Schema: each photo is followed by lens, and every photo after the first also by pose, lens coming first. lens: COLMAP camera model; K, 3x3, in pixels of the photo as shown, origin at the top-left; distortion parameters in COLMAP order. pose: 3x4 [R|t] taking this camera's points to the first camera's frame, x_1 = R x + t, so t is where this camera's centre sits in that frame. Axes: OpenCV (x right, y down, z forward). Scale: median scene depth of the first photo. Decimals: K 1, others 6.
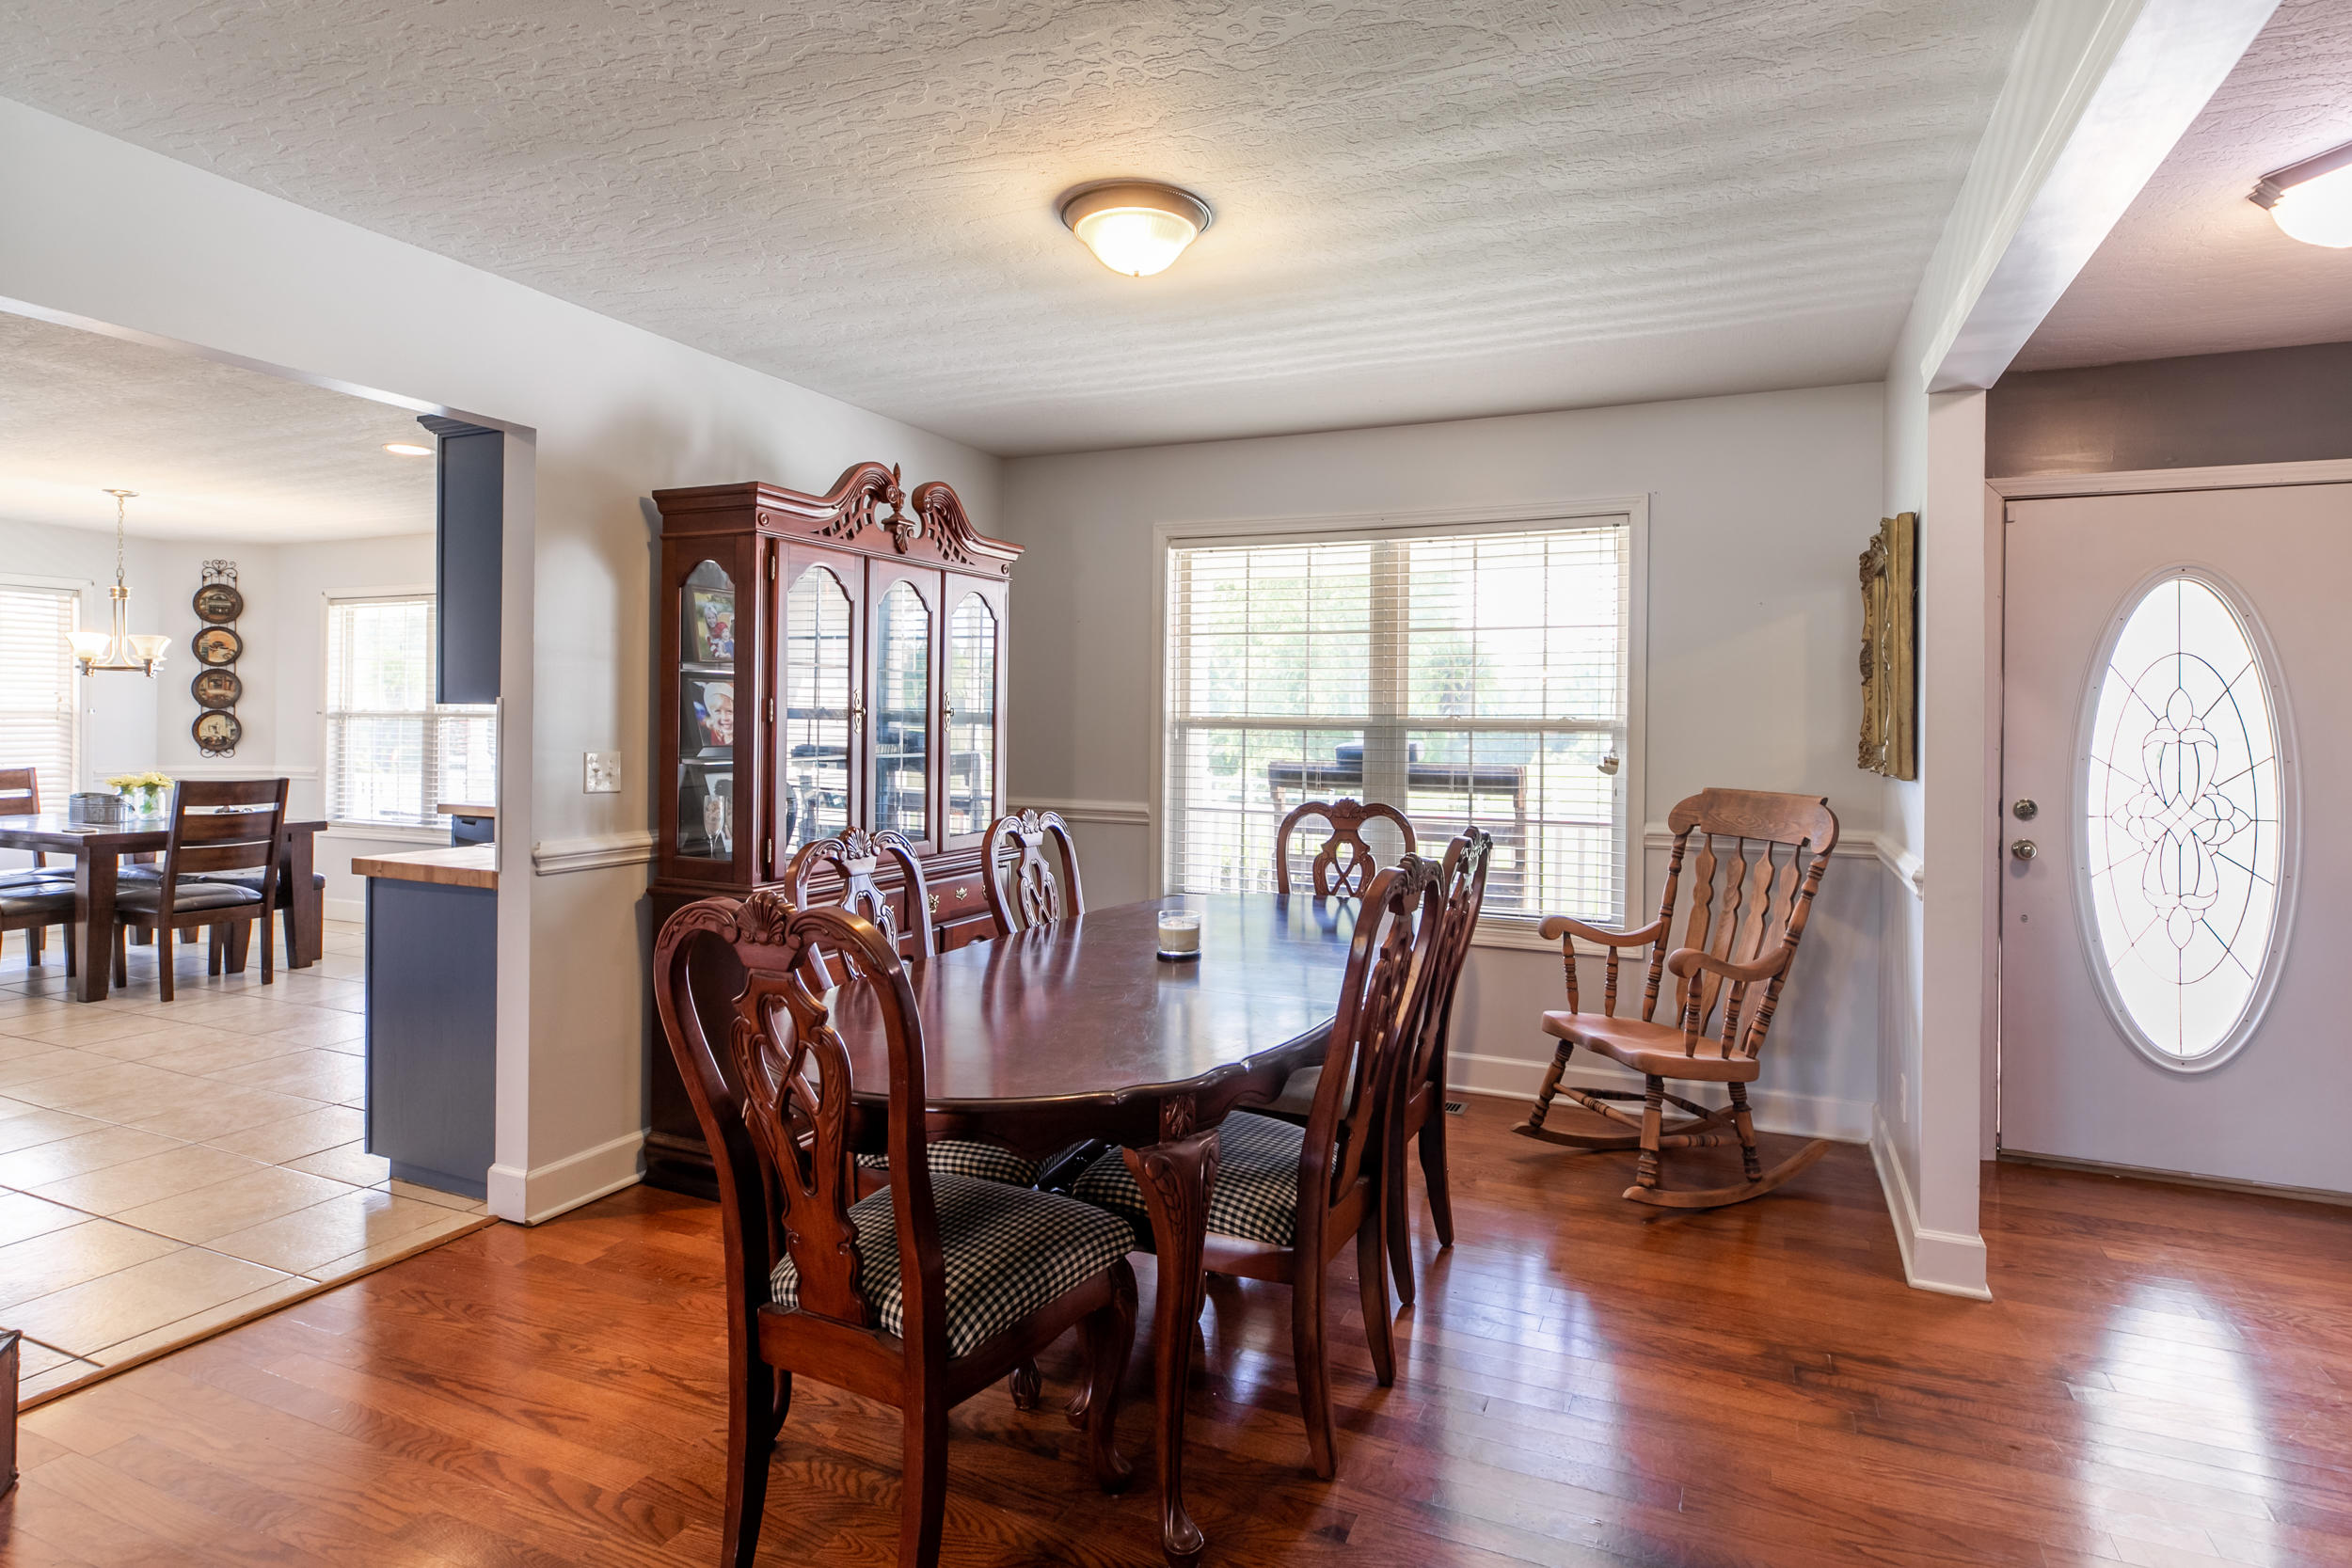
lens RADIAL K [[1204.5, 0, 1218.4], [0, 1204.5, 723.5], [0, 0, 1]] dist [0.007161, -0.004354]
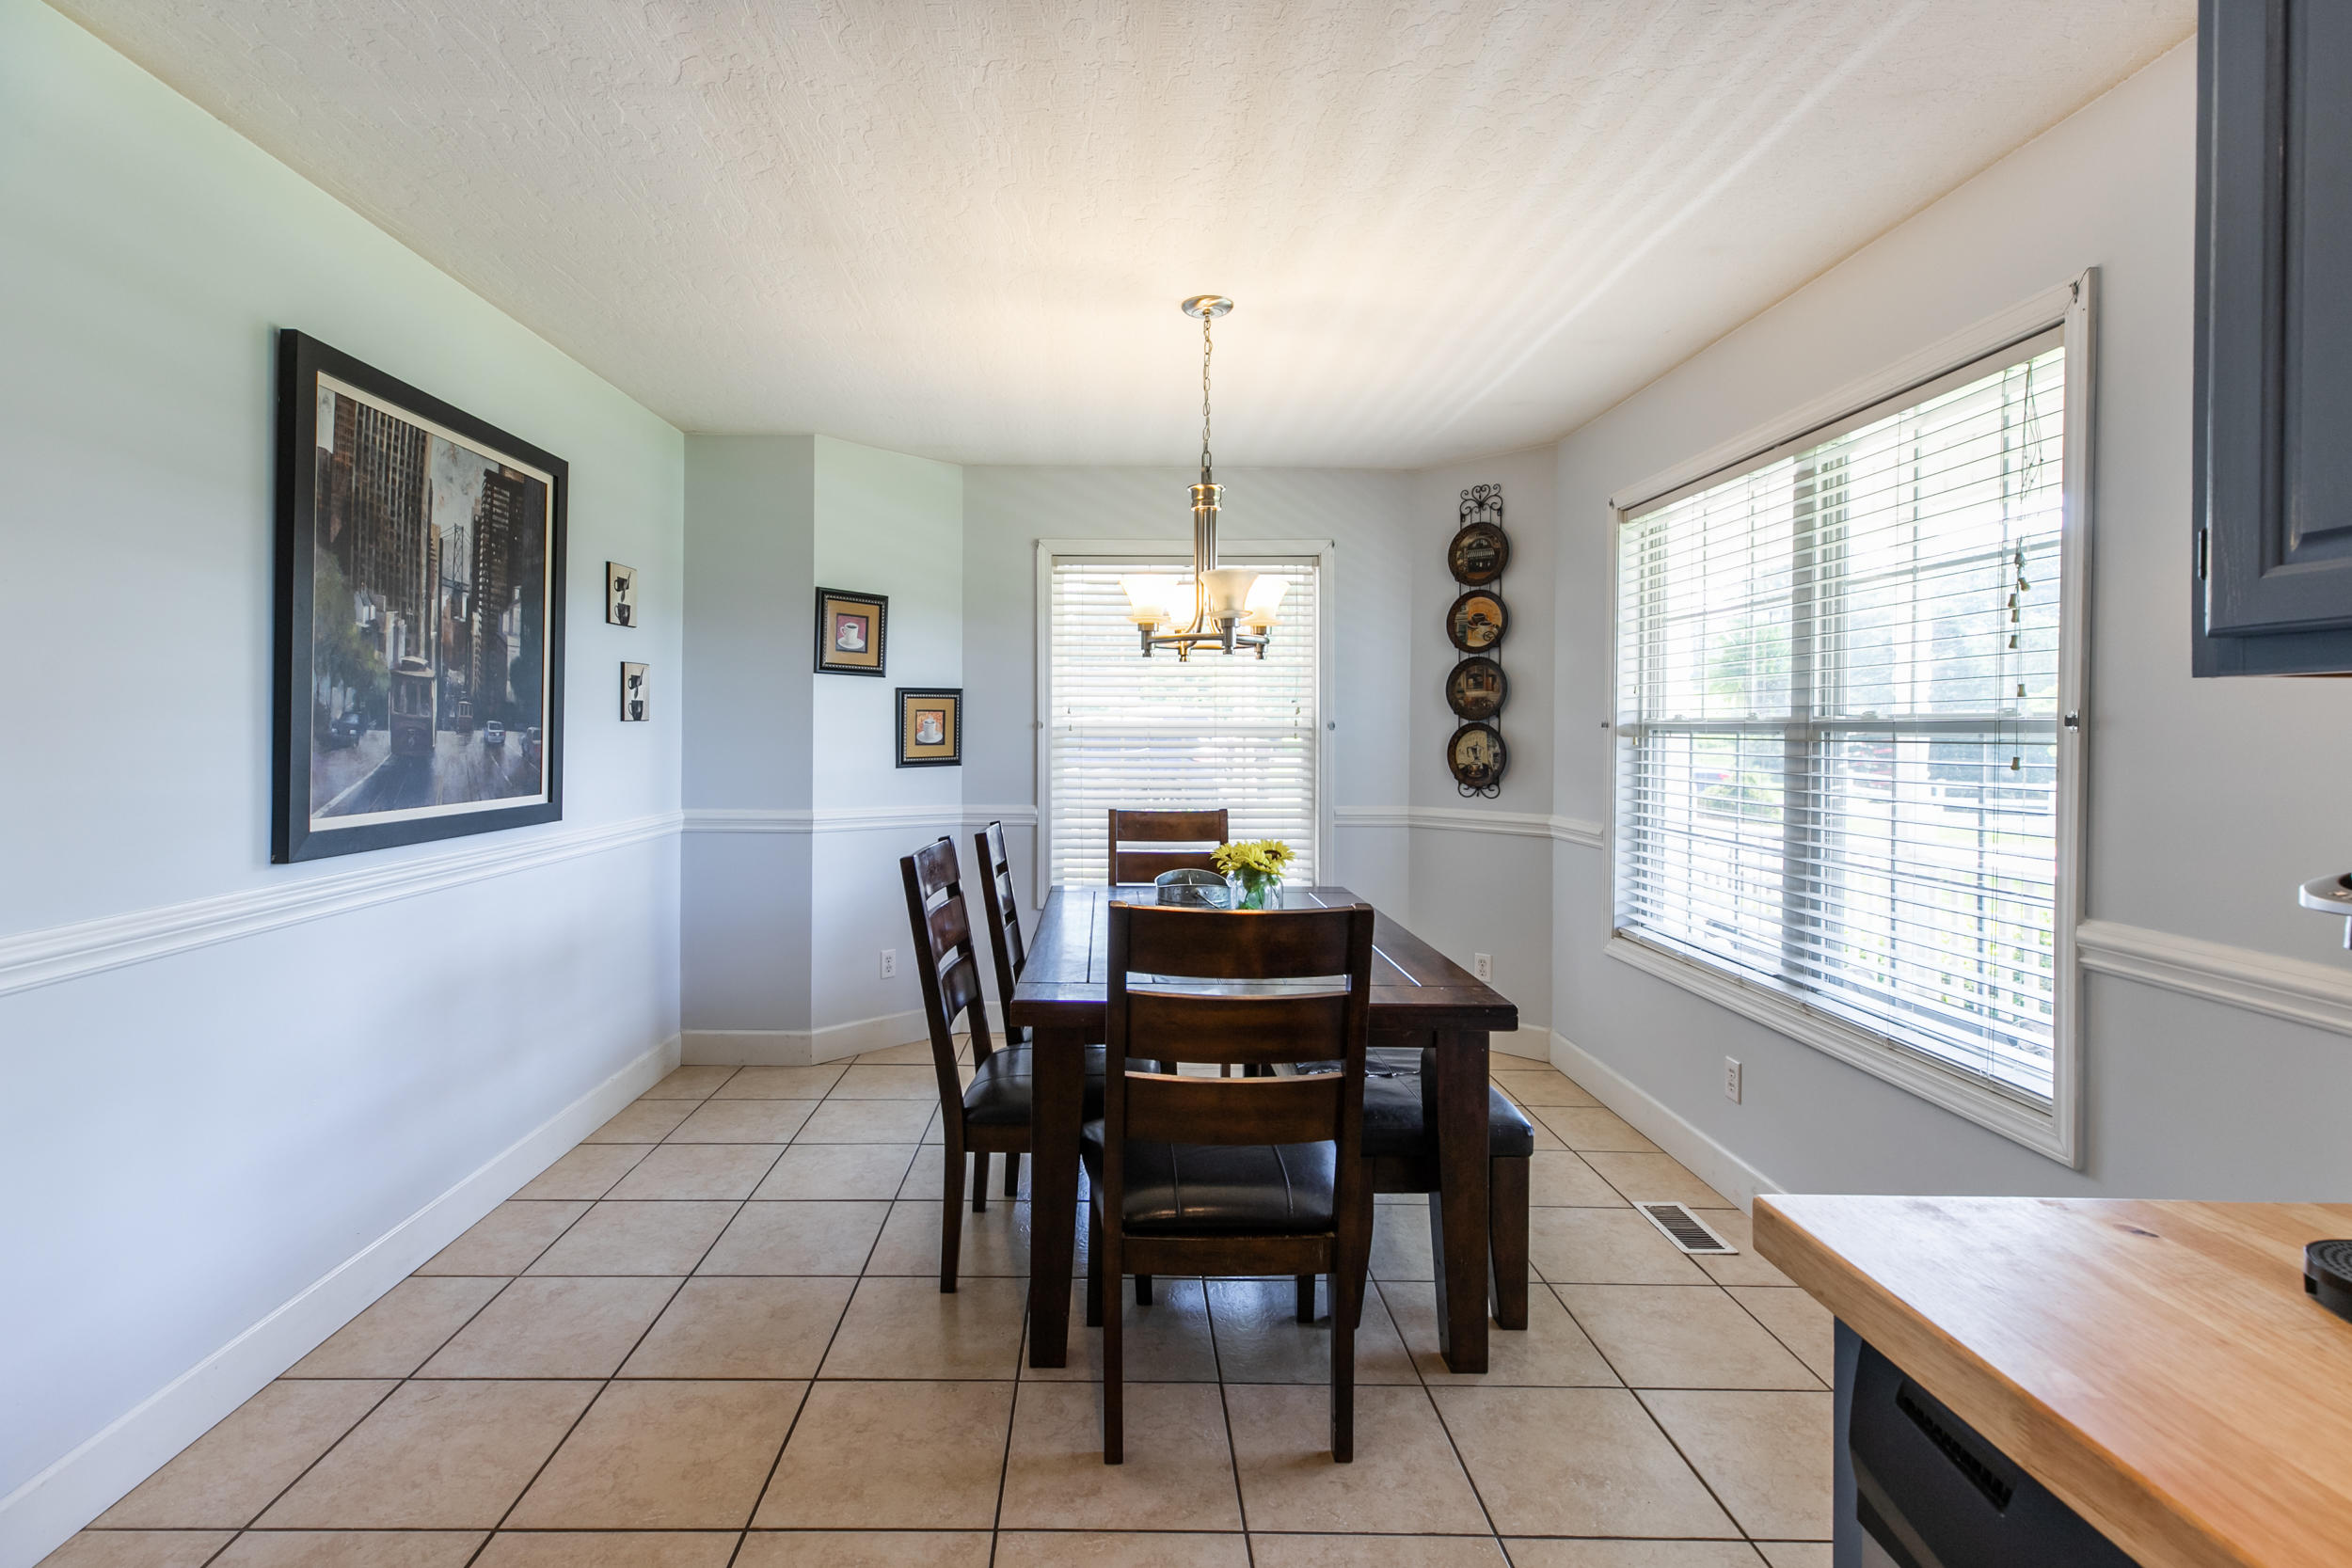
lens RADIAL K [[1092.4, 0, 1107.4], [0, 1092.4, 732.9], [0, 0, 1]] dist [0.009666, -0.002295]
pose [[0.383679, -0.006047, -0.923447, -0.730997], [0.003364, 0.999981, -0.005151, -0.006843], [0.923460, -0.001130, 0.383692, 1.171768]]
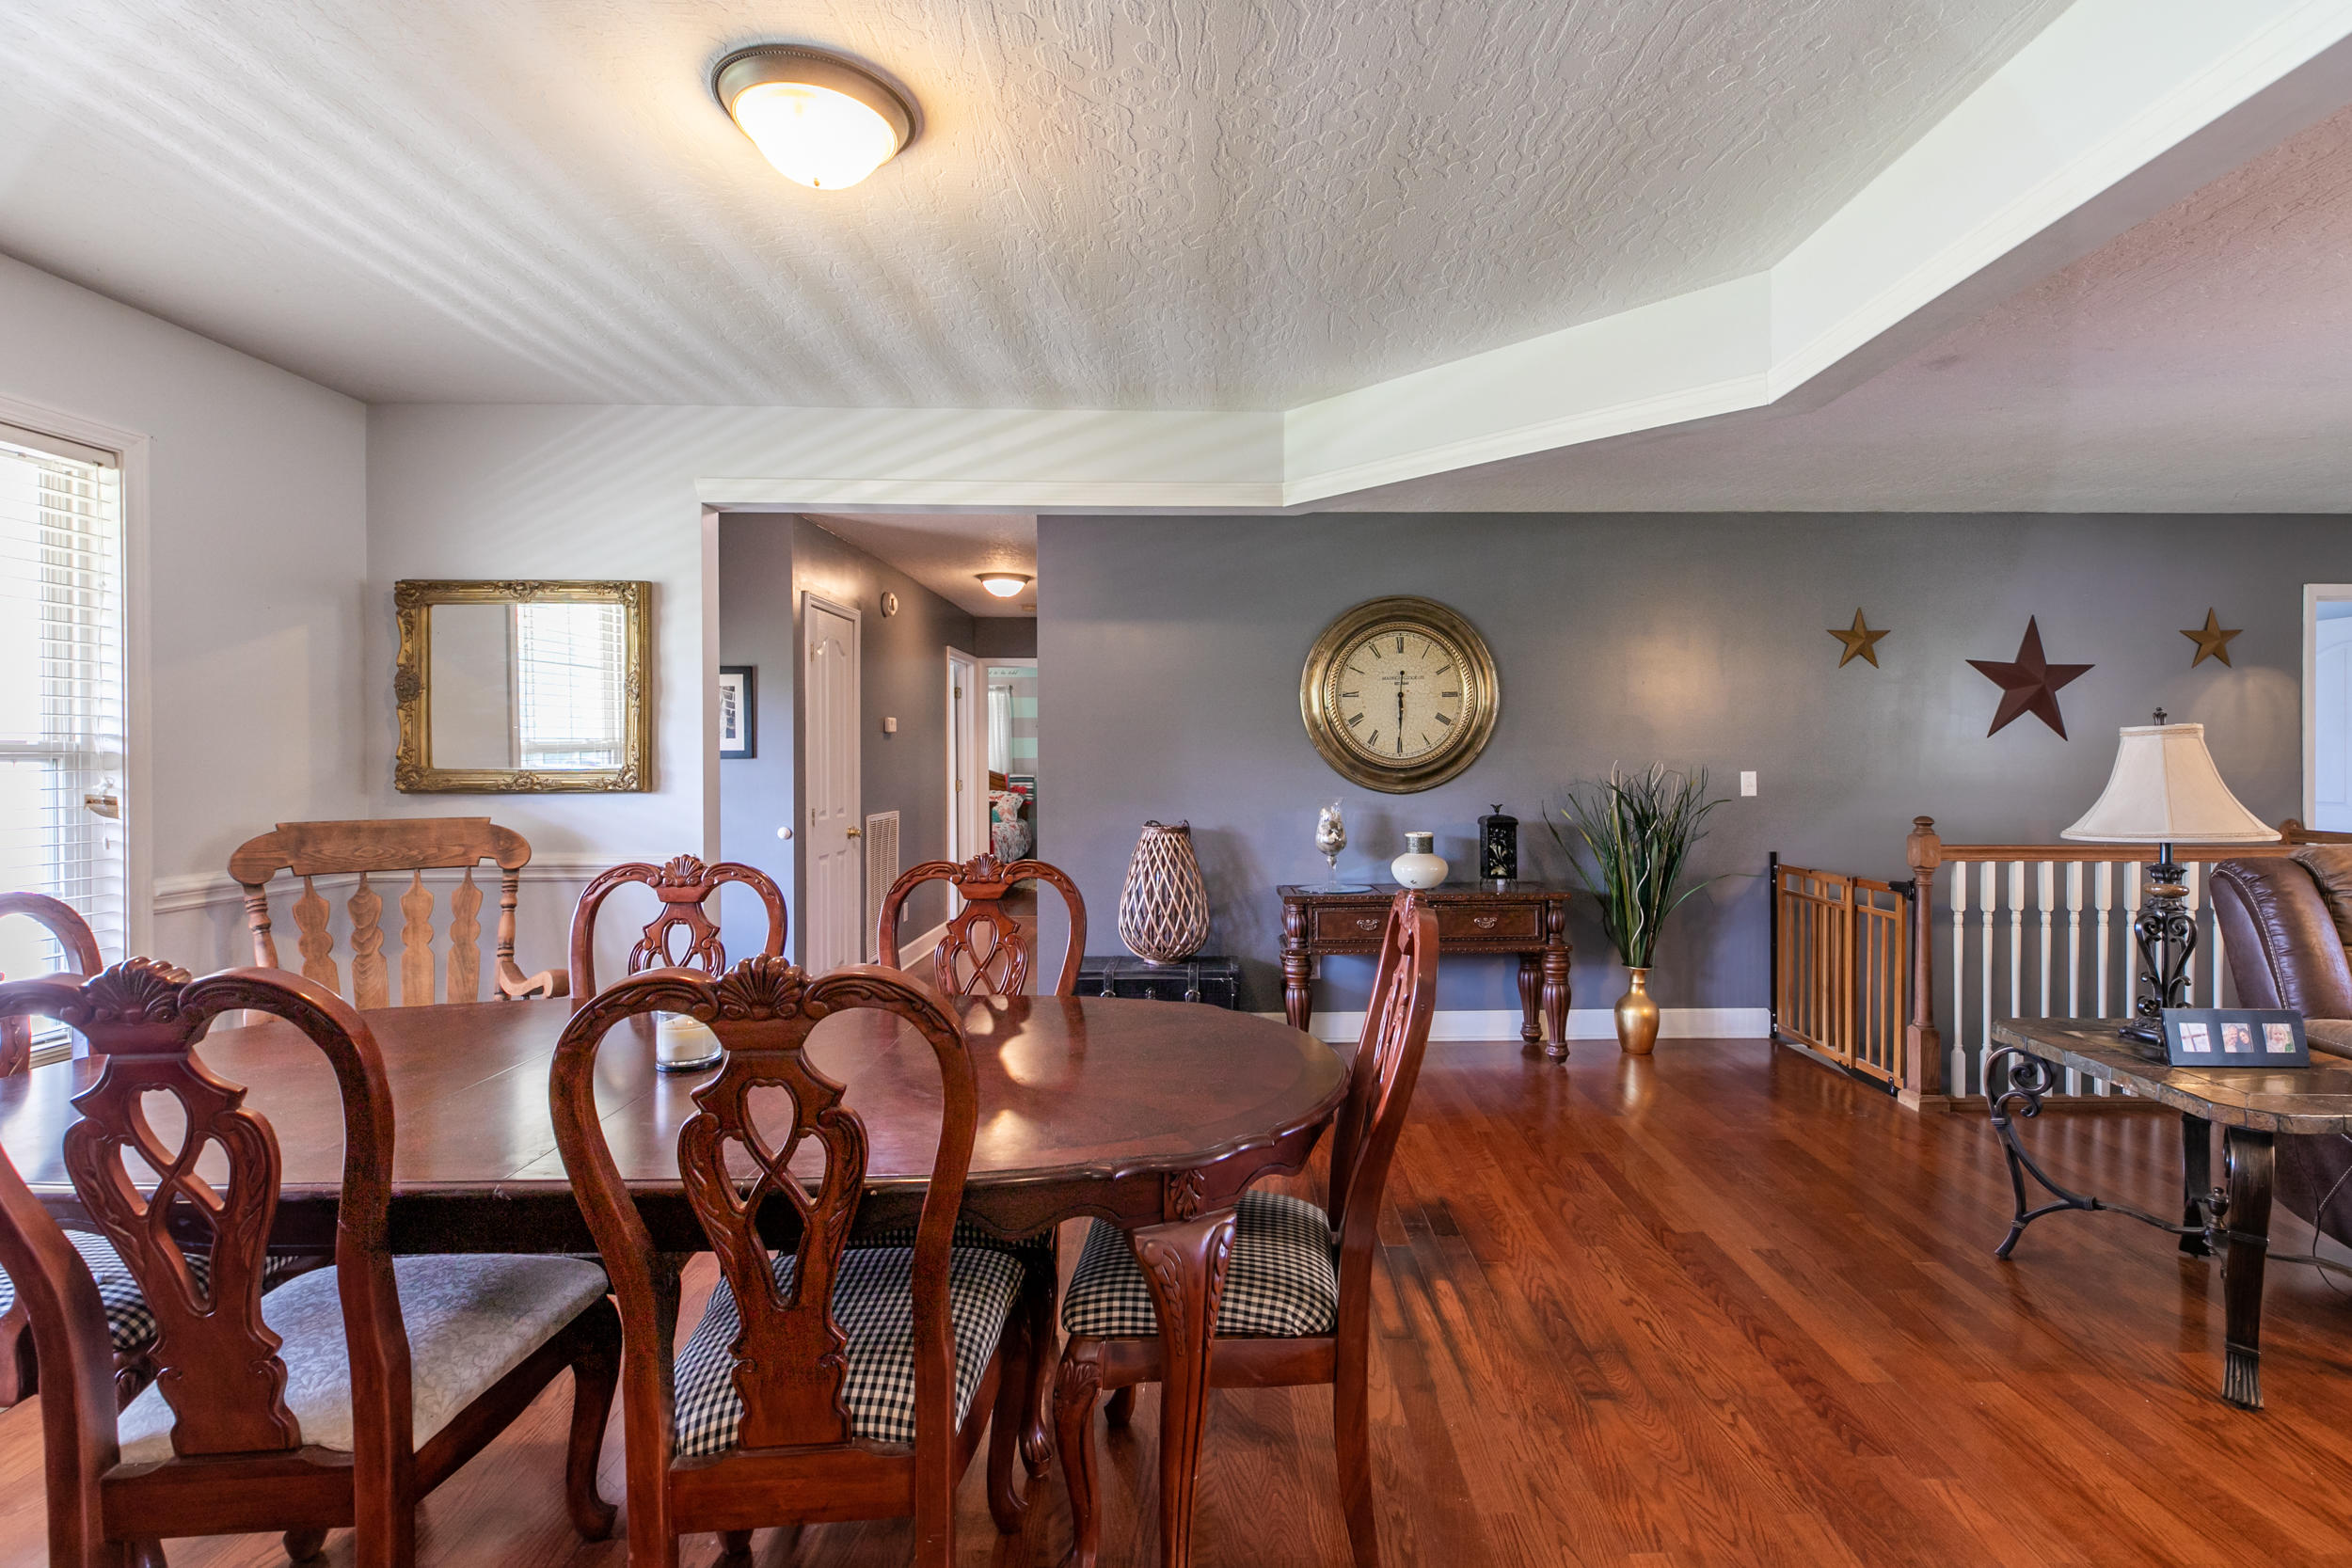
lens RADIAL K [[1092.4, 0, 1252.6], [0, 1092.4, 766.9], [0, 0, 1]] dist [0.009666, -0.002295]
pose [[-0.429603, -0.020286, 0.902790, -0.542960], [-0.005550, 0.999788, 0.019825, -0.004476], [-0.903001, 0.003506, -0.429625, 0.673229]]
